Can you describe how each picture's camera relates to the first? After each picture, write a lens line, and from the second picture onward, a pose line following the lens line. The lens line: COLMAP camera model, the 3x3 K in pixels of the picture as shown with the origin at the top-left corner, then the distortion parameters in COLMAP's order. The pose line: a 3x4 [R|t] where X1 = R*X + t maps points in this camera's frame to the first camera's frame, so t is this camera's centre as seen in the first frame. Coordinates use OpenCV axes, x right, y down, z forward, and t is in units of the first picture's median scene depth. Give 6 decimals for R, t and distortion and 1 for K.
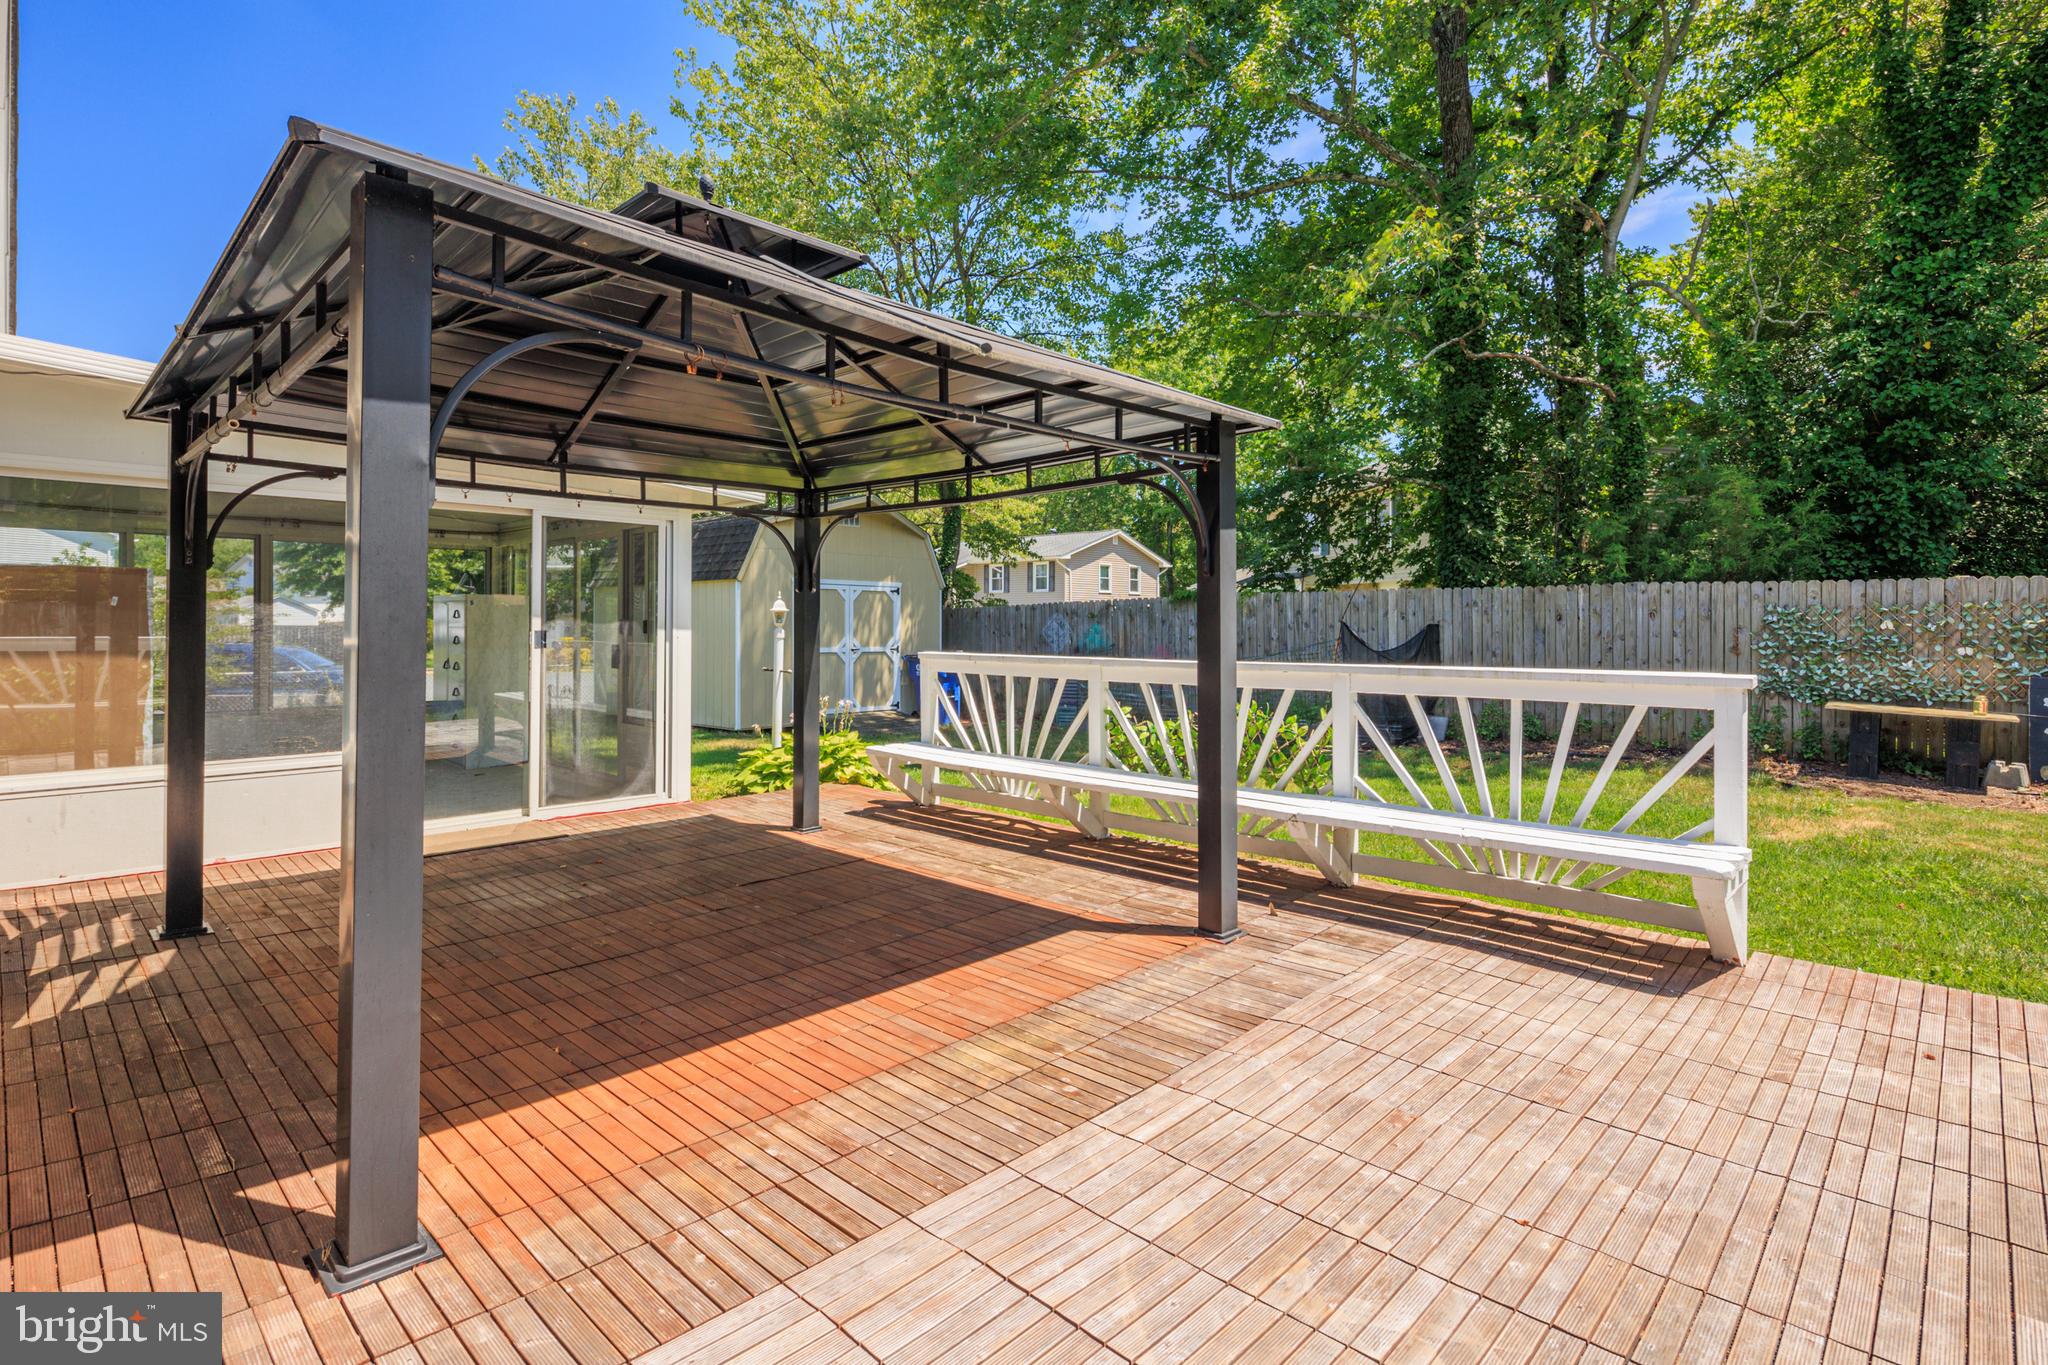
lens RADIAL K [[993.7, 0, 1022.7], [0, 993.7, 623.8], [0, 0, 1]] dist [0.005256, -0.004503]
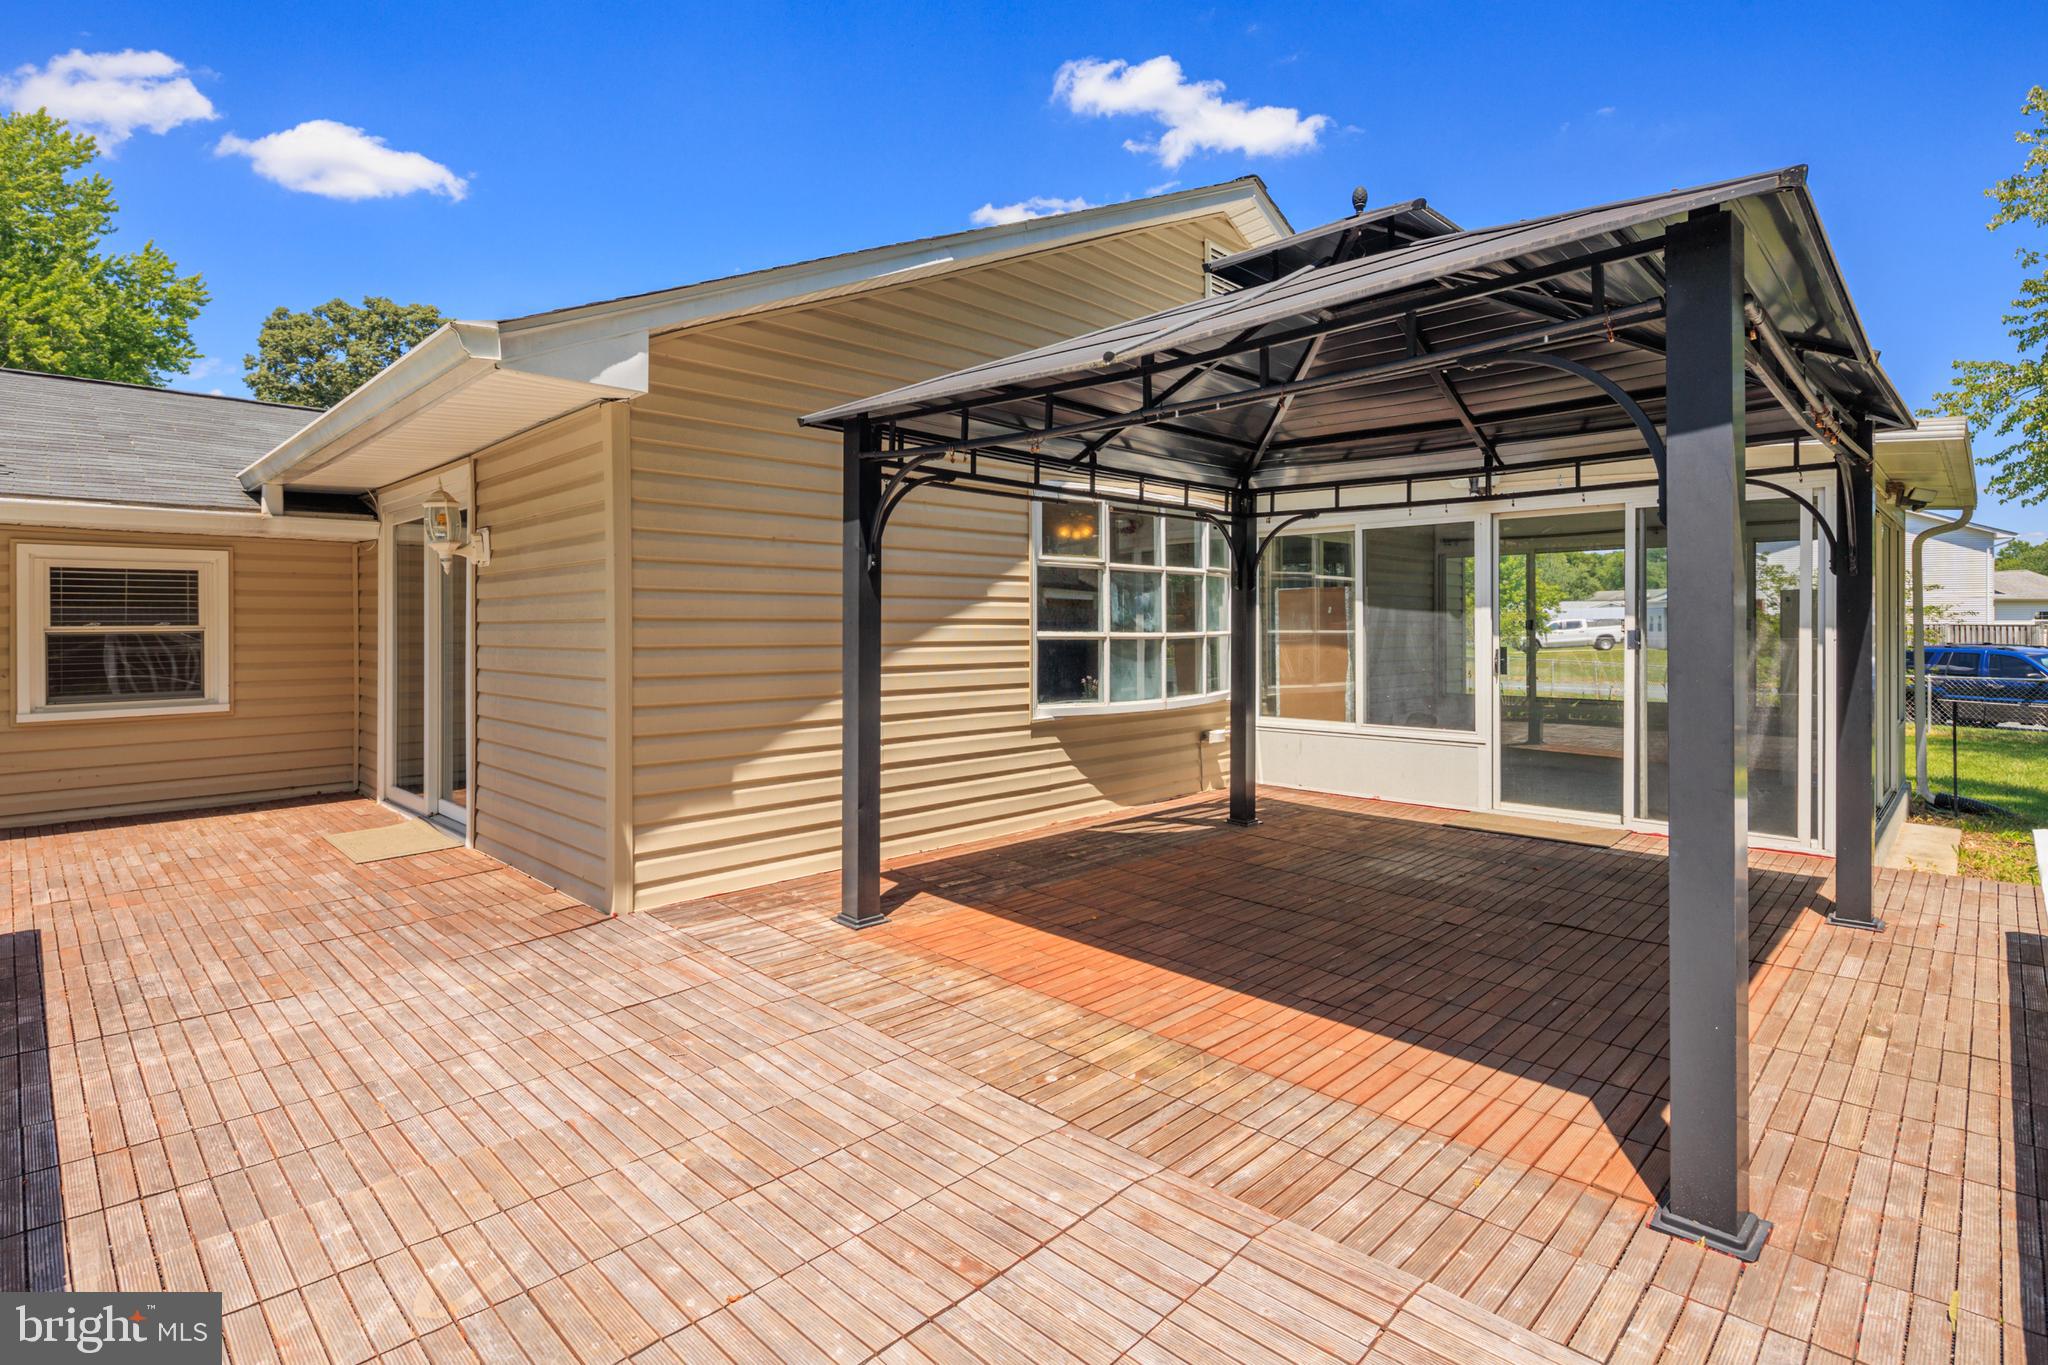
lens RADIAL K [[993.7, 0, 1015.1], [0, 993.7, 627.0], [0, 0, 1]] dist [0.005256, -0.004503]
pose [[-0.009995, -0.000285, -0.999950, 0.401064], [0.003178, 0.999995, -0.000316, 0.001728], [0.999945, -0.003181, -0.009994, 0.365696]]
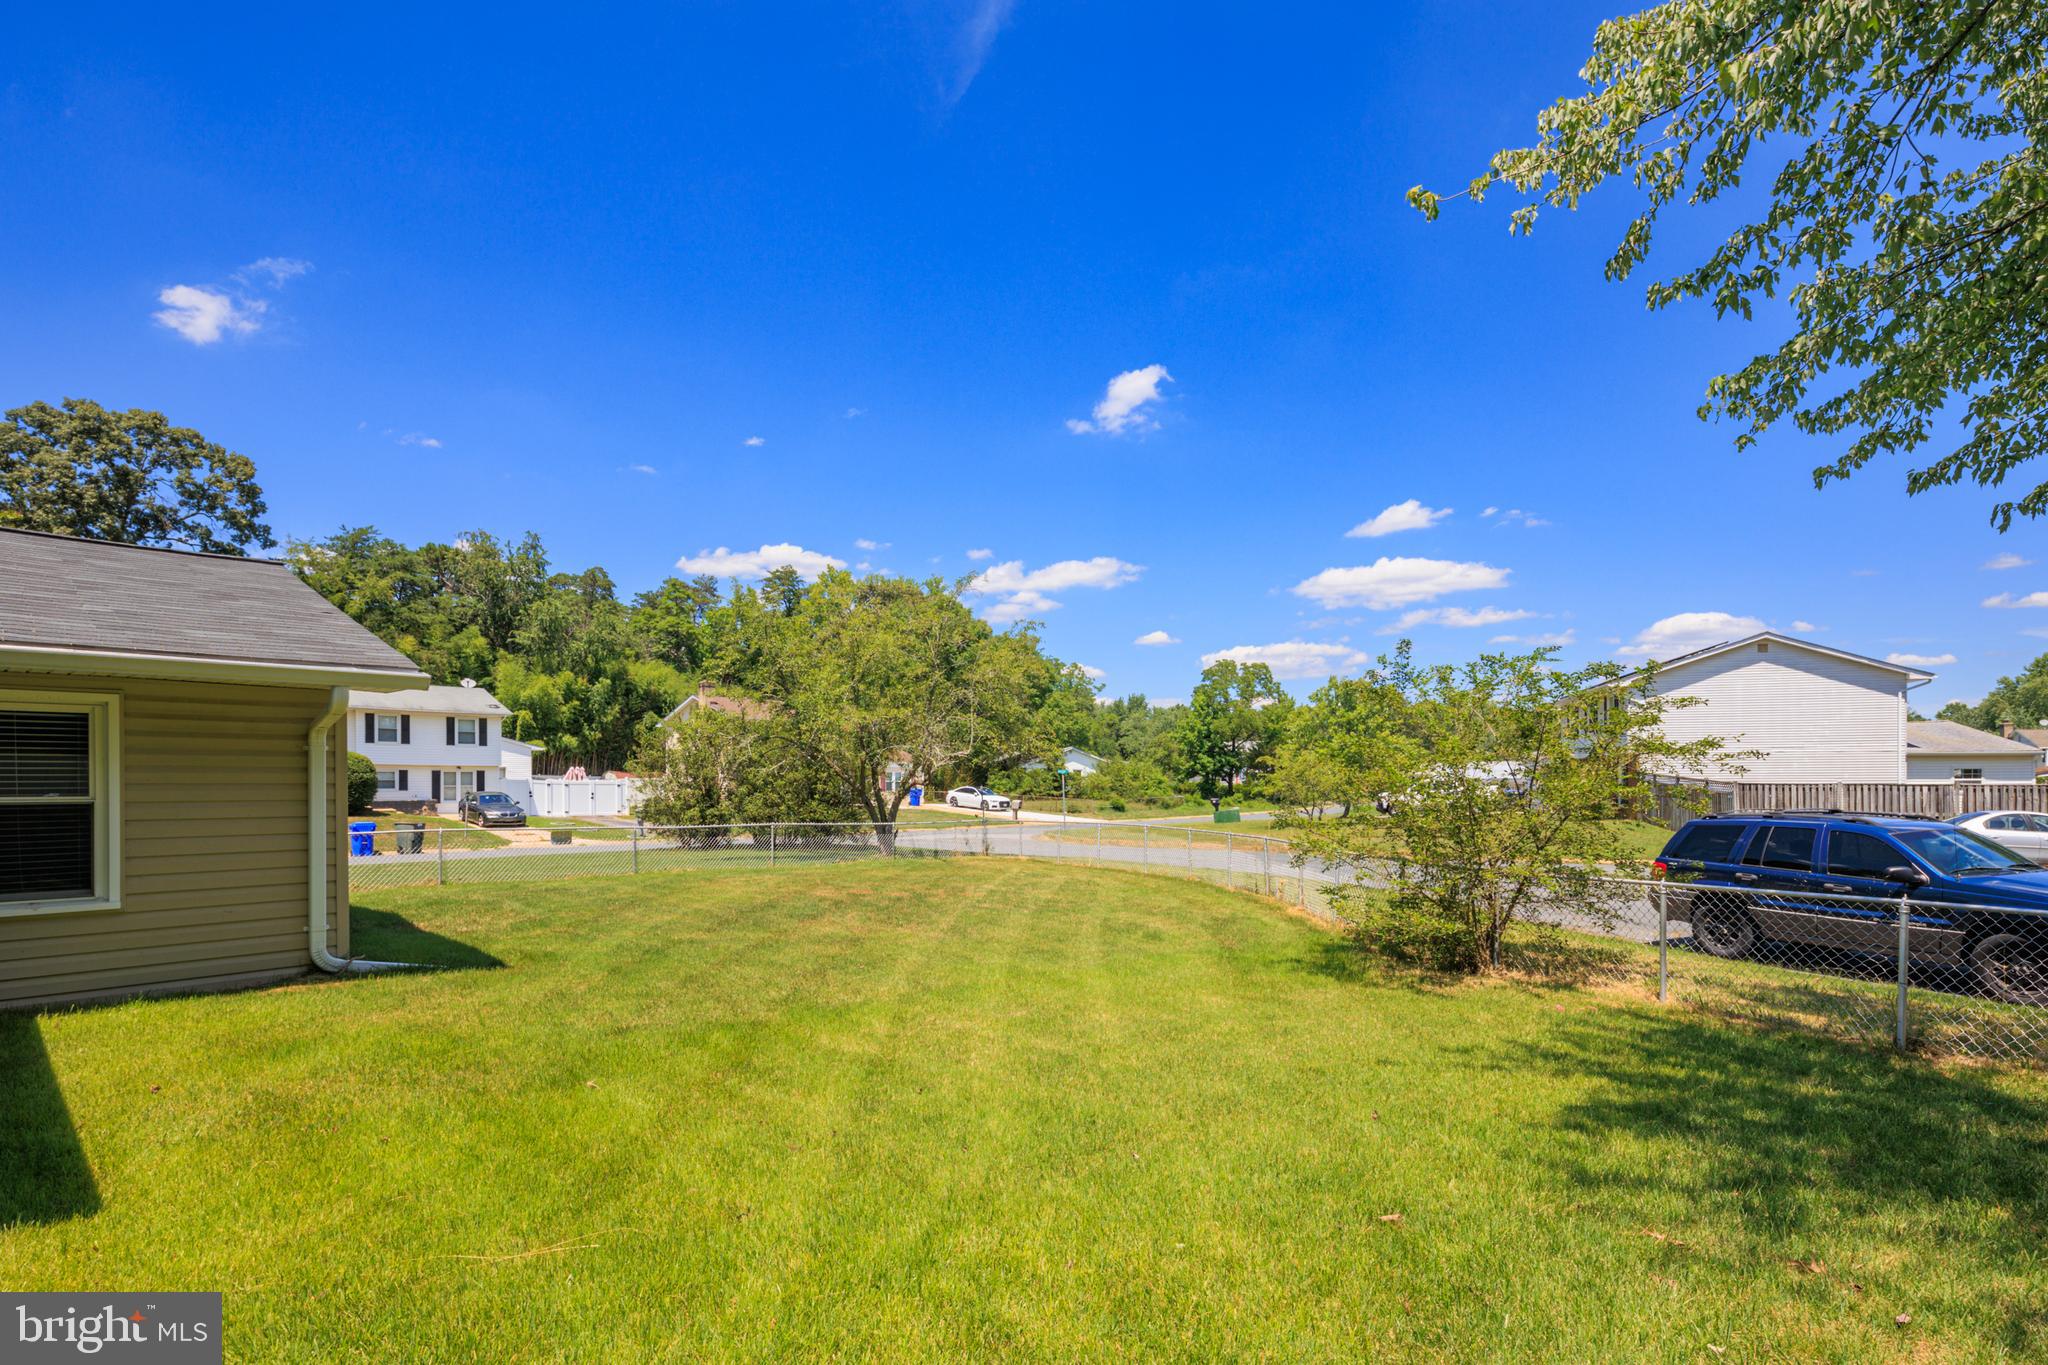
lens RADIAL K [[993.7, 0, 1015.7], [0, 993.7, 779.8], [0, 0, 1]] dist [0.005256, -0.004503]
pose [[0.020885, -0.008551, -0.999745, -0.722075], [0.000814, 0.999963, -0.008536, 0.017494], [0.999782, -0.000636, 0.020892, 1.583978]]
